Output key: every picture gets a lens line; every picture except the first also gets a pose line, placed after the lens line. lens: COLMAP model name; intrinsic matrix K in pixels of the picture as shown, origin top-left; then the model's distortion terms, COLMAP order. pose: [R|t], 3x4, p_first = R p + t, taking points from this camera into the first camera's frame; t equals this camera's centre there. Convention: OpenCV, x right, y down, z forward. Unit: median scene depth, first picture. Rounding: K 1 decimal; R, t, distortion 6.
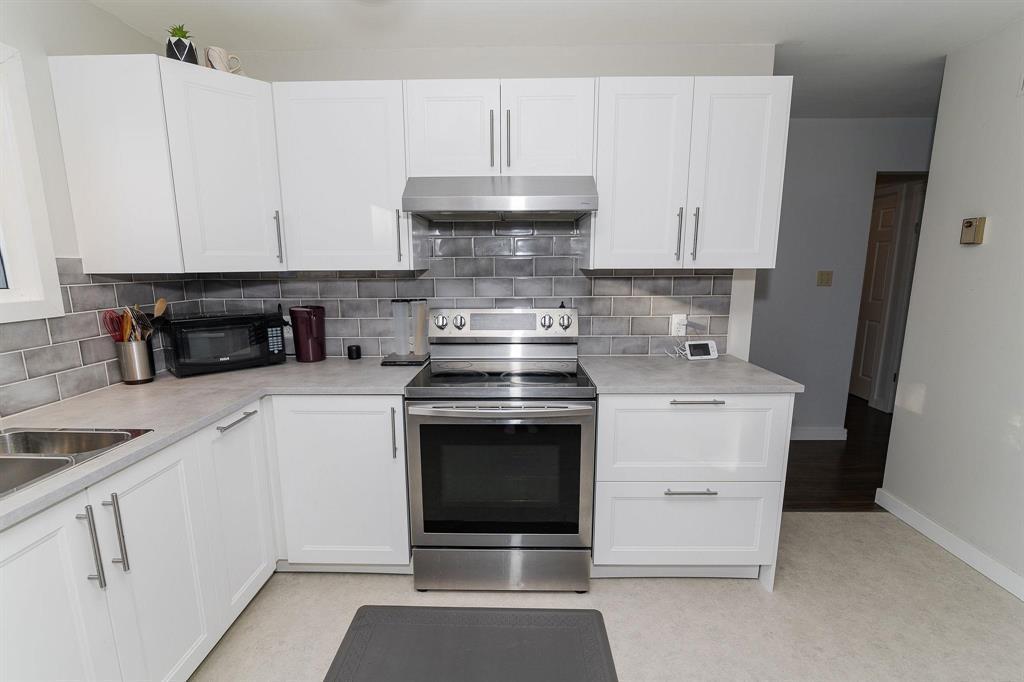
lens RADIAL K [[468.7, 0, 508.1], [0, 468.7, 347.3], [0, 0, 1]] dist [-0.003675, -0.000825]
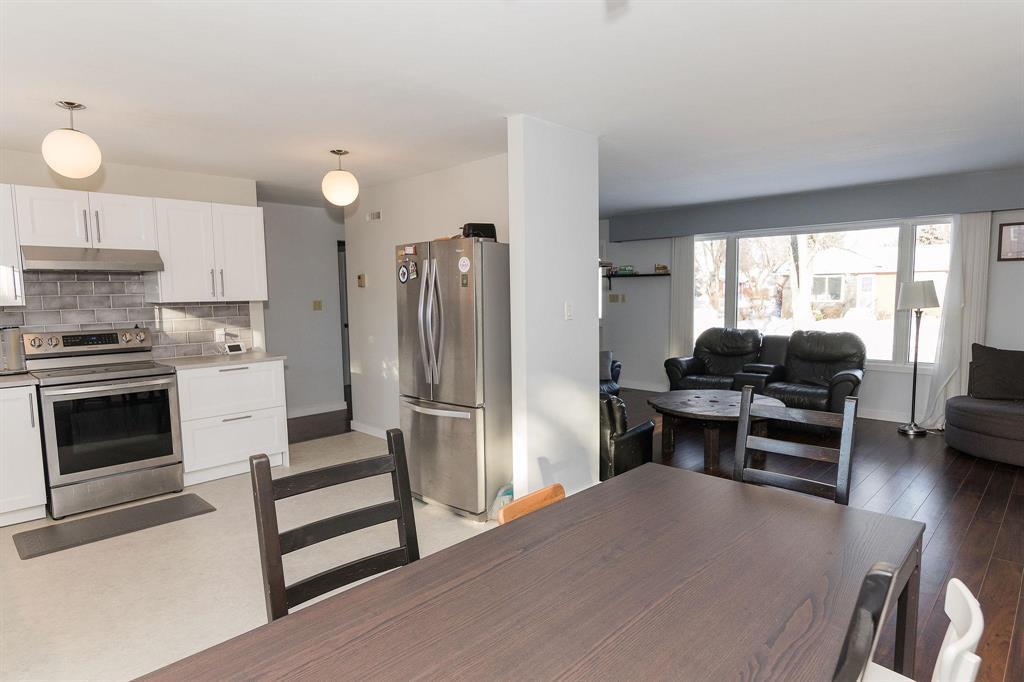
lens RADIAL K [[551.5, 0, 512.0], [0, 551.5, 347.0], [0, 0, 1]] dist [-0.004670, 0.000062]
pose [[0.674110, -0.080322, 0.734251, -0.122965], [0.140820, 0.989812, -0.021006, 0.059770], [-0.725084, 0.117557, 0.678553, -0.351696]]
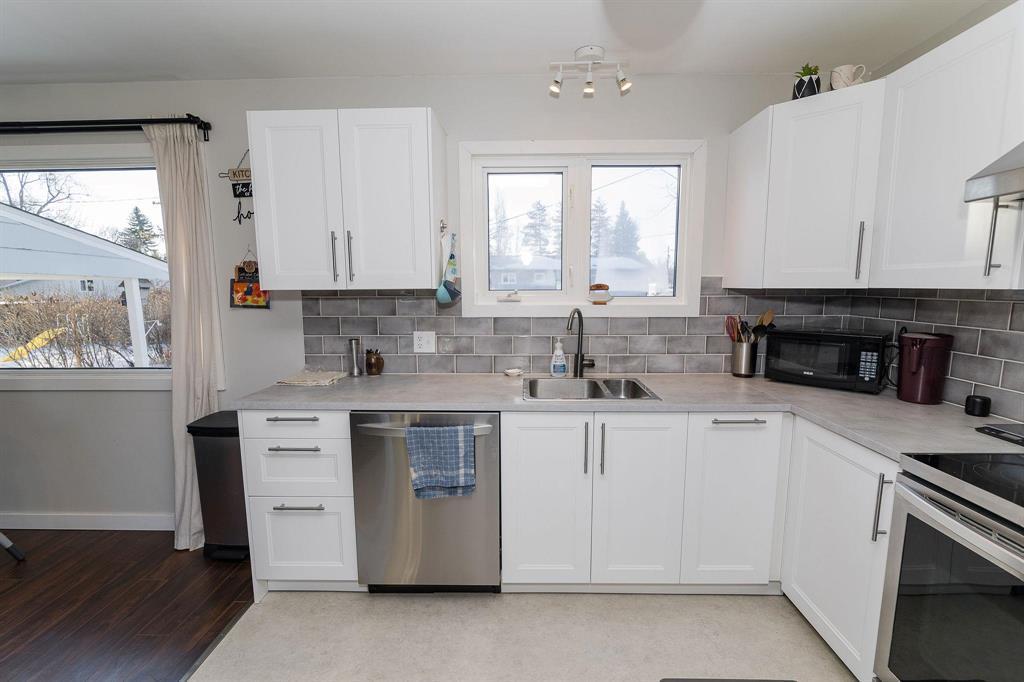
lens RADIAL K [[468.7, 0, 511.0], [0, 468.7, 345.7], [0, 0, 1]] dist [-0.003675, -0.000825]
pose [[0.019526, 0.134971, -0.990657, 0.473435], [-0.170734, 0.976742, 0.129710, -0.068566], [0.985124, 0.166606, 0.042116, 0.384651]]
